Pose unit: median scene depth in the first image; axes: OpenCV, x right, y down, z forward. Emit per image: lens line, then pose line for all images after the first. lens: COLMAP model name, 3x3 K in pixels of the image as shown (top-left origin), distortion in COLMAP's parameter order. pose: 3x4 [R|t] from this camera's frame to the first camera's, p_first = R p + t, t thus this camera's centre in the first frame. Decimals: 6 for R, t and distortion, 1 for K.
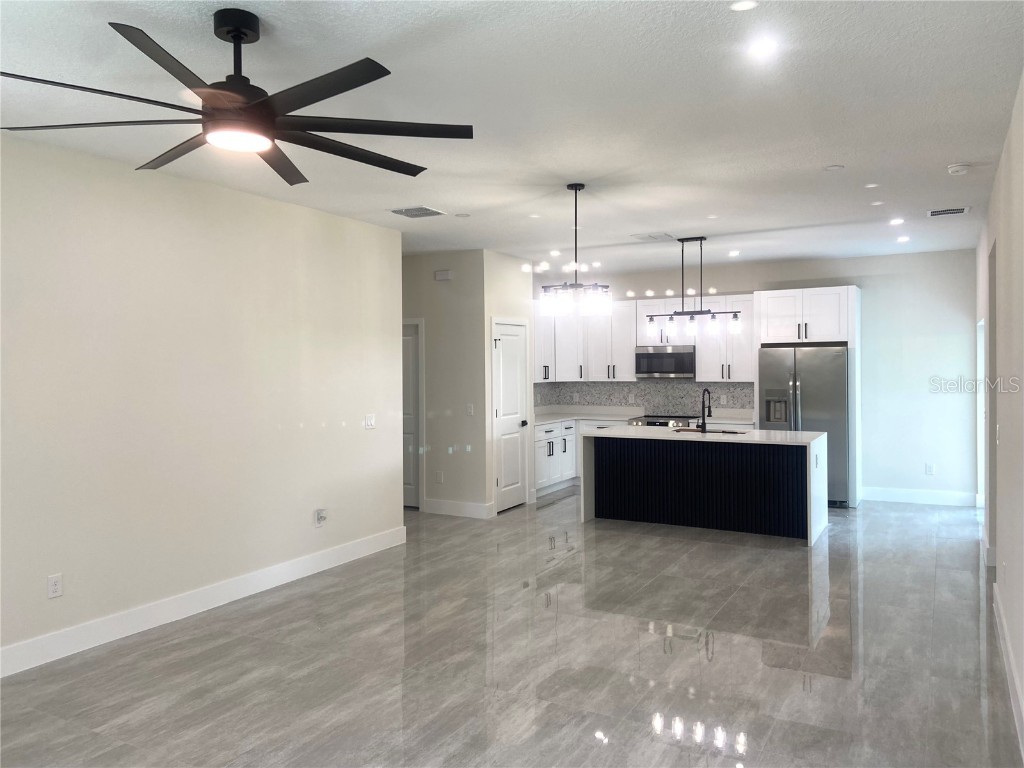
lens RADIAL K [[768.2, 0, 512.0], [0, 768.2, 384.0], [0, 0, 1]] dist [0.000164, 0.000586]
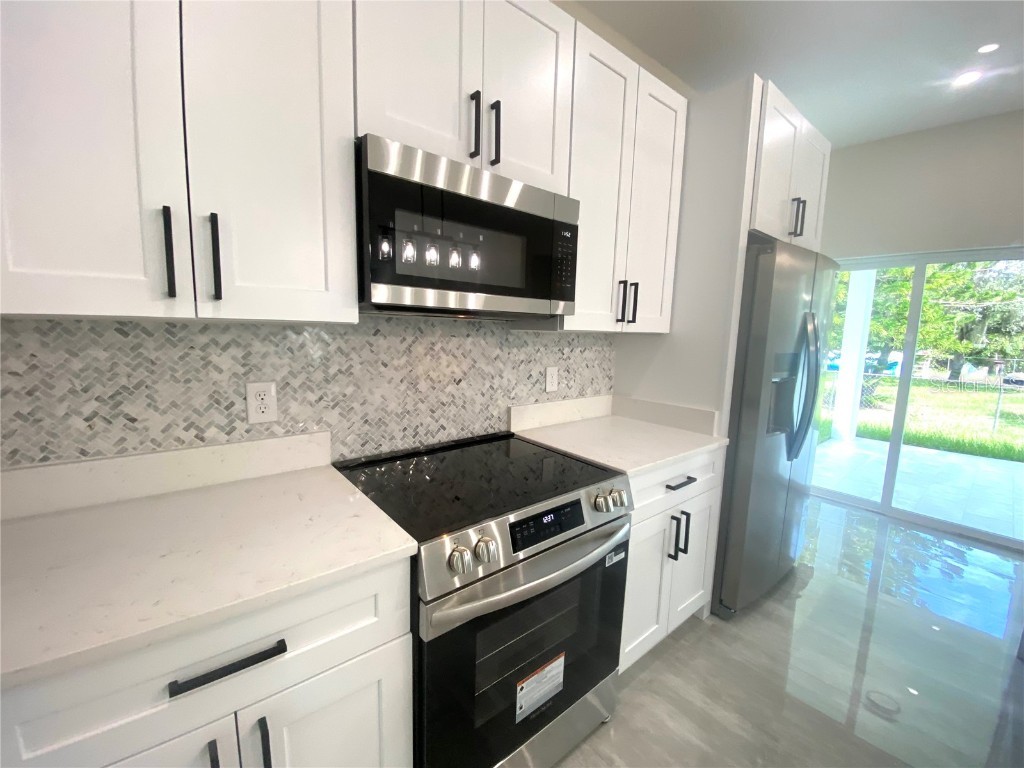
lens RADIAL K [[417.1, 0, 512.0], [0, 417.1, 384.0], [0, 0, 1]] dist [0.012360, -0.019147]
pose [[0.351226, -0.106465, 0.930218, 0.074967], [-0.015163, 0.992737, 0.119346, -0.001482], [-0.936168, -0.056022, 0.347060, 0.942185]]
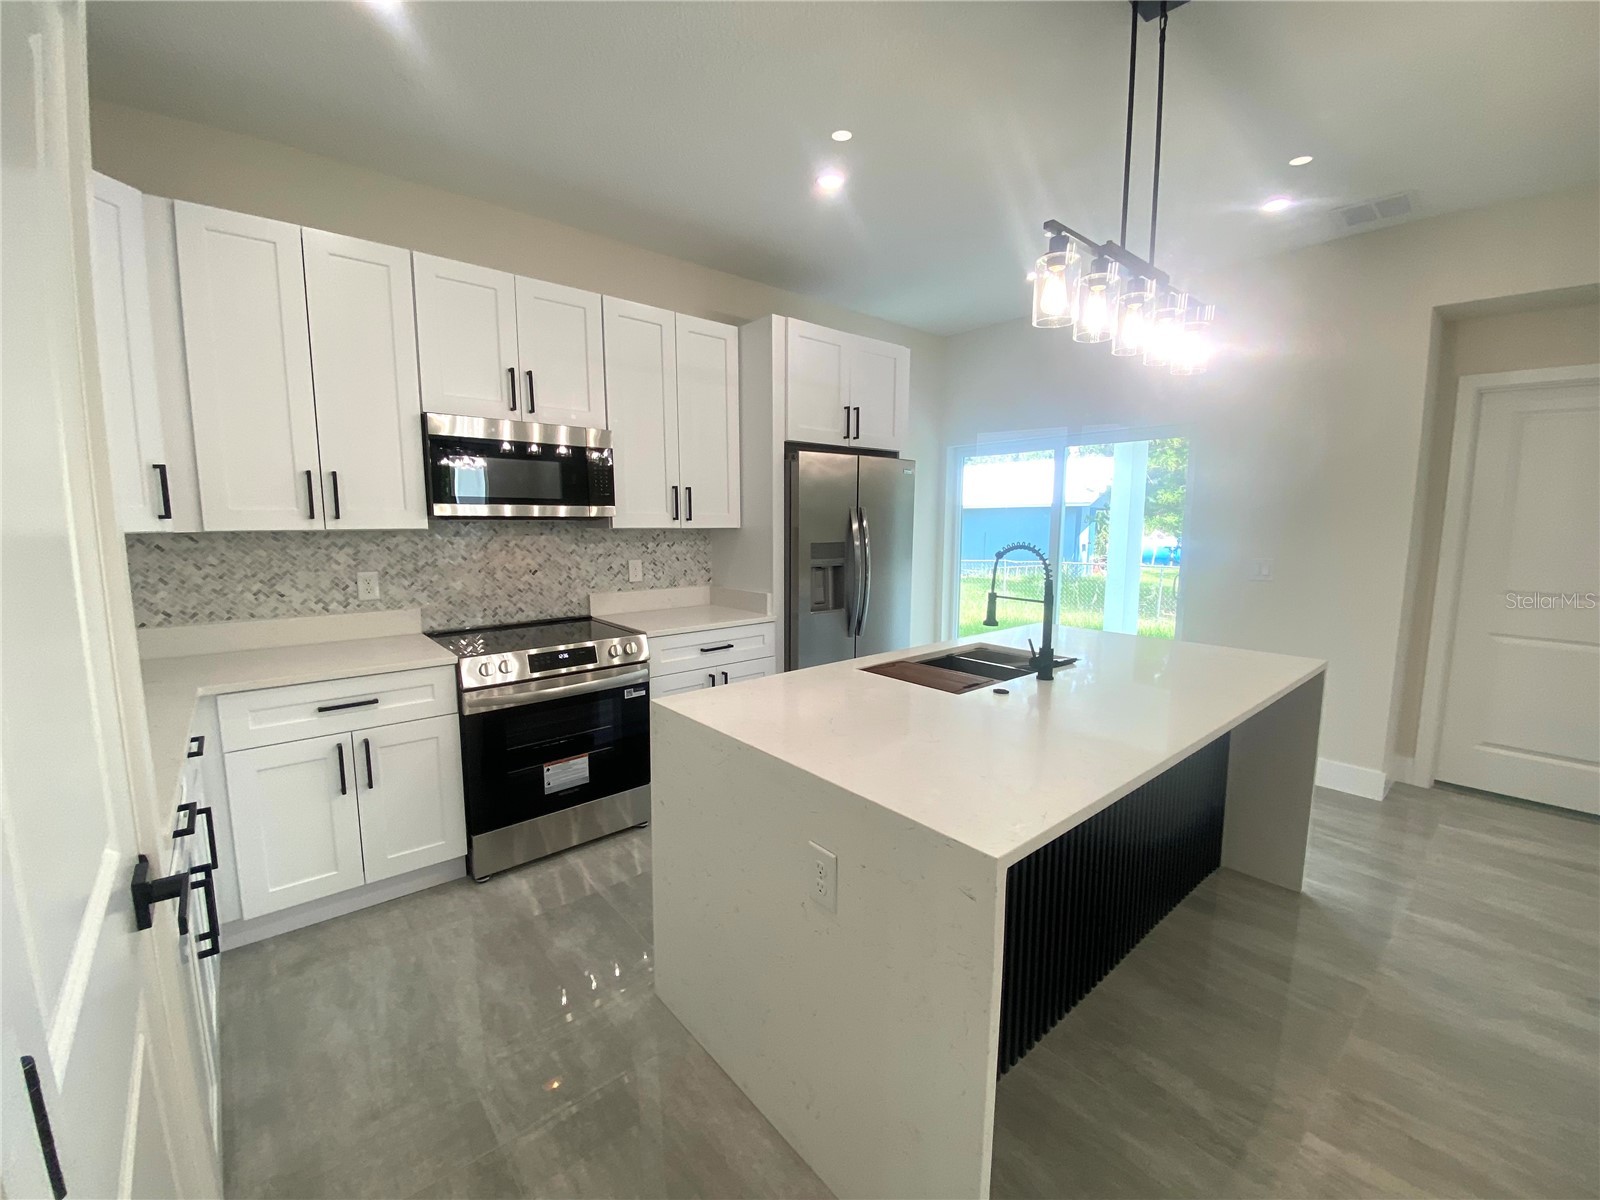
lens RADIAL K [[651.8, 0, 800.0], [0, 651.8, 600.0], [0, 0, 1]] dist [0.012360, -0.019147]
pose [[0.330326, -0.109759, 0.937463, -0.036366], [0.013233, 0.993657, 0.111675, -0.002550], [-0.943774, -0.024484, 0.329683, 0.789666]]
